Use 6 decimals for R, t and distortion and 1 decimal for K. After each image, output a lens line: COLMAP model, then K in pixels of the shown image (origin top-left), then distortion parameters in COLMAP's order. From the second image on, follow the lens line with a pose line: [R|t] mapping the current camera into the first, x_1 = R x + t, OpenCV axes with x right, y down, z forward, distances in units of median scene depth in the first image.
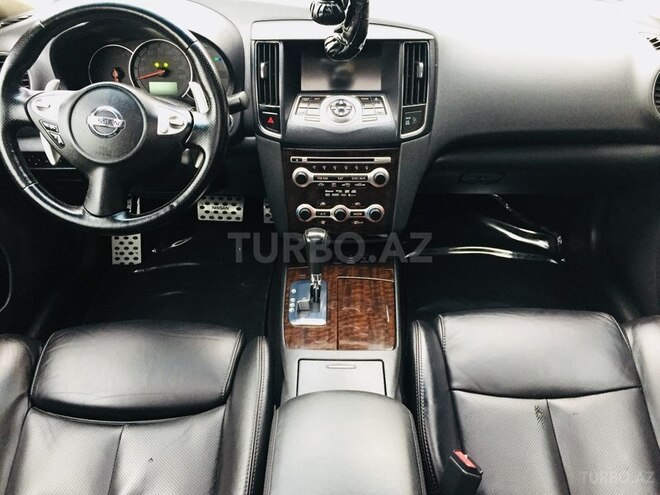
lens RADIAL K [[563.7, 0, 330.3], [0, 563.7, 250.2], [0, 0, 1]] dist [0.048974, -0.057752]
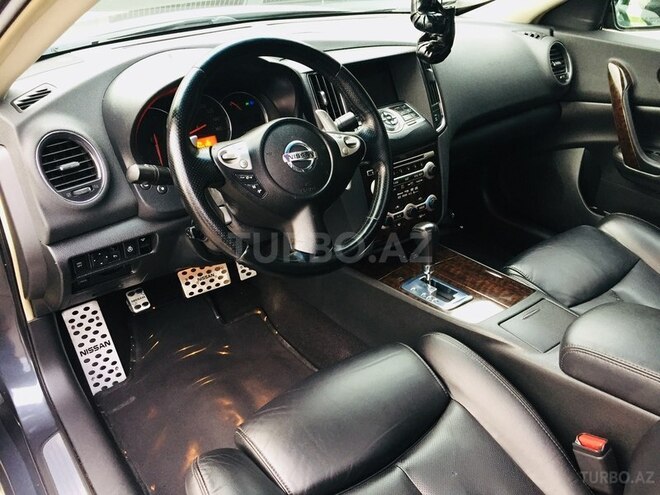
lens RADIAL K [[563.7, 0, 329.5], [0, 563.7, 245.3], [0, 0, 1]] dist [0.048974, -0.057752]
pose [[0.783647, -0.303153, 0.542214, -0.719456], [0.373981, 0.927173, -0.022120, -0.038887], [-0.496020, 0.220112, 0.839949, 0.177884]]
